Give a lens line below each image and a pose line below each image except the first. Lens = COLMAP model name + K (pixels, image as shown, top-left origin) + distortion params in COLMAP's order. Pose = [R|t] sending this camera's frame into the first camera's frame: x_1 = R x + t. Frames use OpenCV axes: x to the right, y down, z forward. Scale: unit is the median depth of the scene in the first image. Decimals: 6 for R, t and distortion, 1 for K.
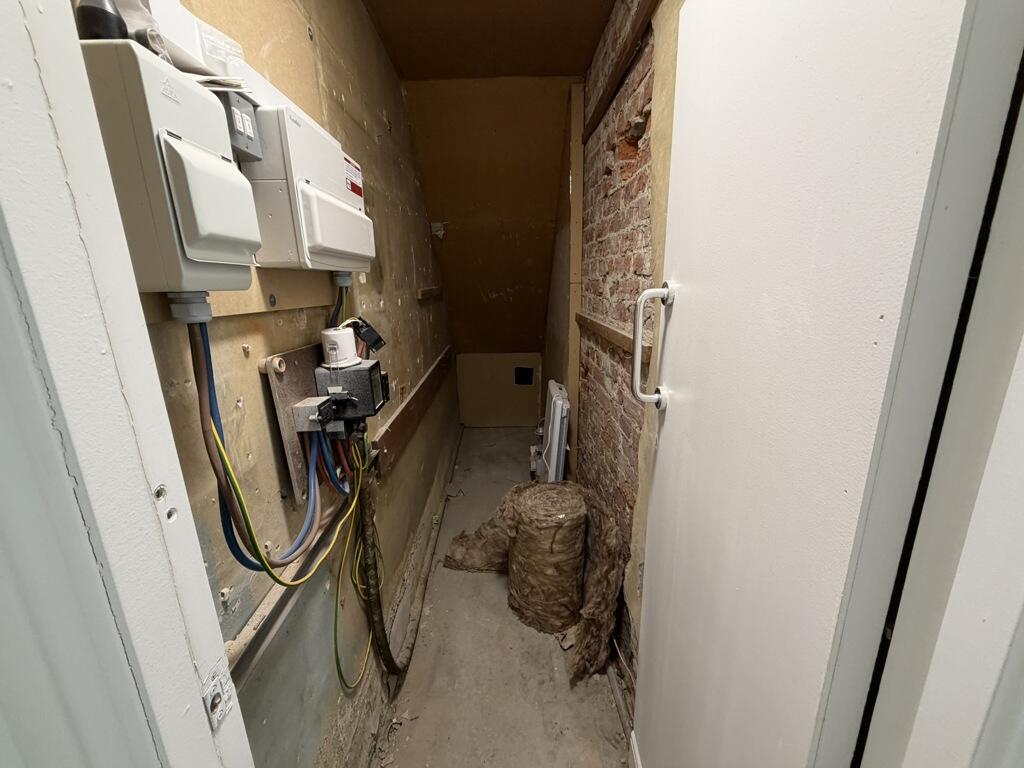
lens RADIAL K [[411.4, 0, 512.9], [0, 411.4, 388.0], [0, 0, 1]] dist [0.000135, 0.000014]
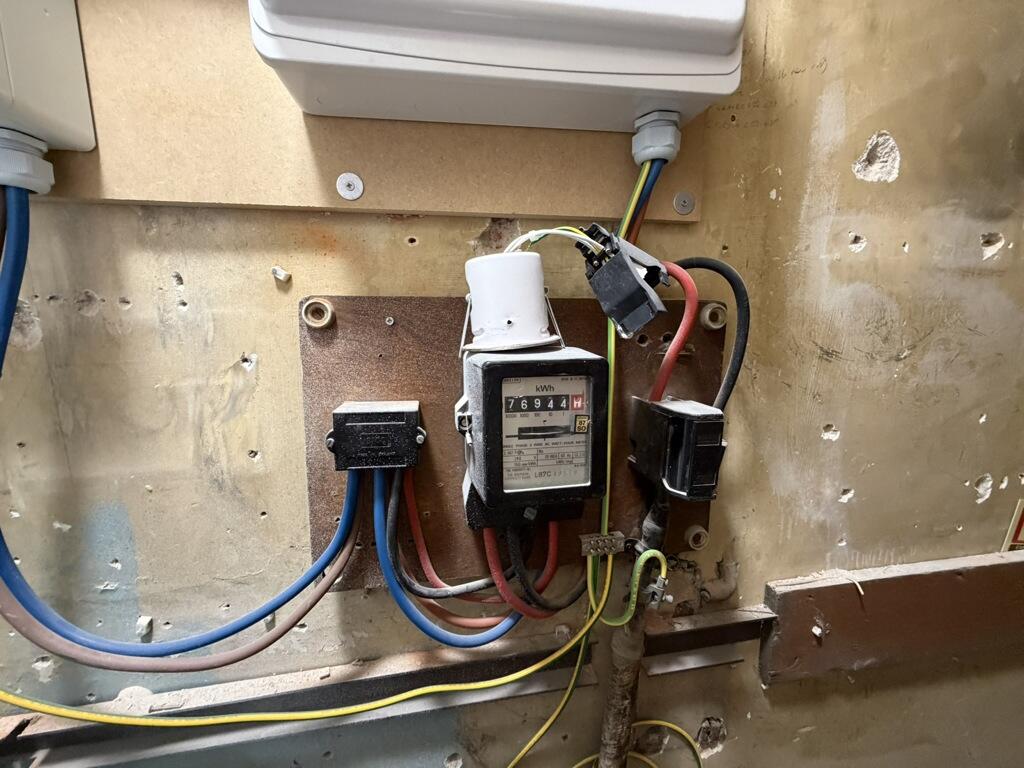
lens RADIAL K [[411.4, 0, 511.4], [0, 411.4, 382.9], [0, 0, 1]] dist [0.000135, 0.000014]
pose [[0.129980, 0.179133, -0.975201, -0.032770], [-0.235834, 0.960904, 0.145073, -0.113007], [0.963061, 0.211129, 0.167144, 1.281109]]
